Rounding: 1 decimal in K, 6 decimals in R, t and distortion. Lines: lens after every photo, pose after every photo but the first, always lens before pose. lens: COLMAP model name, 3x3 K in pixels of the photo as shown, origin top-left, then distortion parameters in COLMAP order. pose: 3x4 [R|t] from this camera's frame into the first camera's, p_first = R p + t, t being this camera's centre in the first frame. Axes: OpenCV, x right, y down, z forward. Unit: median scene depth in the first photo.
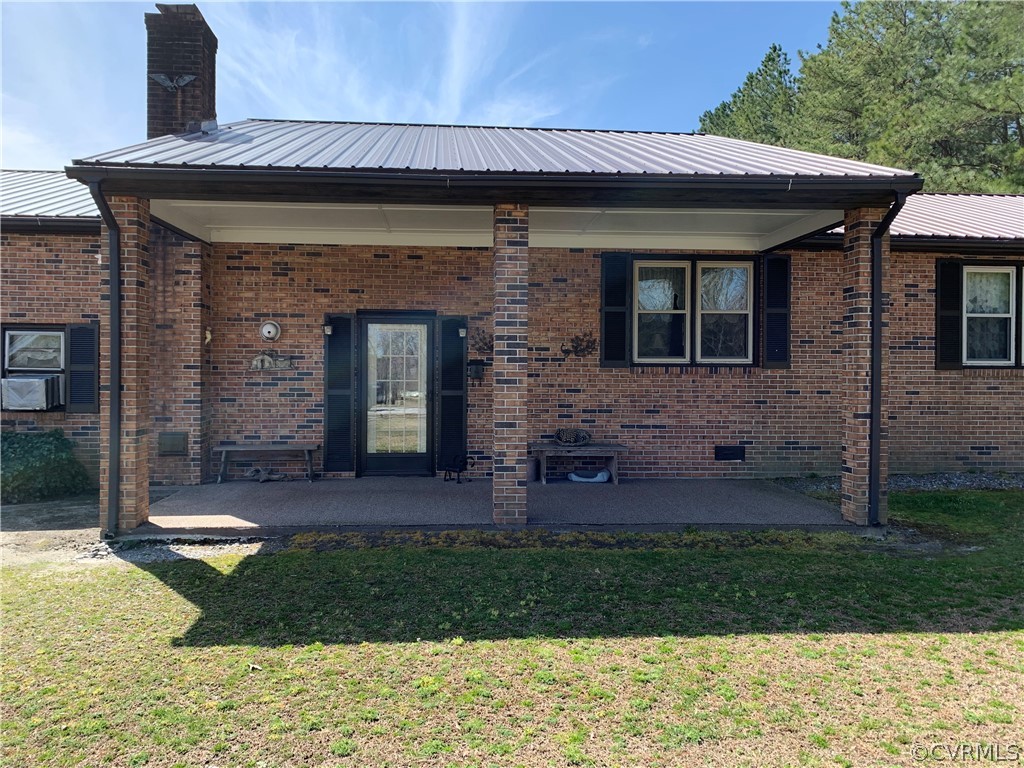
lens RADIAL K [[774.9, 0, 512.0], [0, 774.9, 384.0], [0, 0, 1]] dist [0.031045, -0.003941]
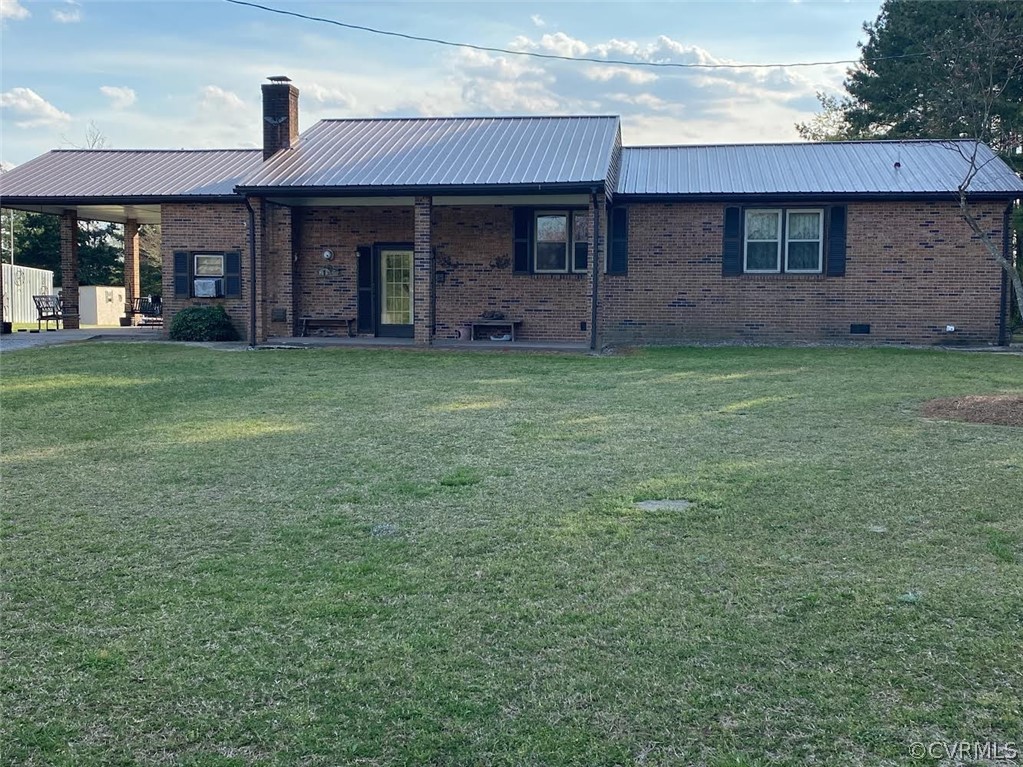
lens RADIAL K [[1077.6, 0, 511.5], [0, 1077.6, 383.5], [0, 0, 1]] dist [0.156199, 0.002761]
pose [[0.977106, 0.018092, -0.211982, 0.645190], [-0.004744, 0.997983, 0.063307, 0.068774], [0.212700, -0.060852, 0.975221, -1.387934]]
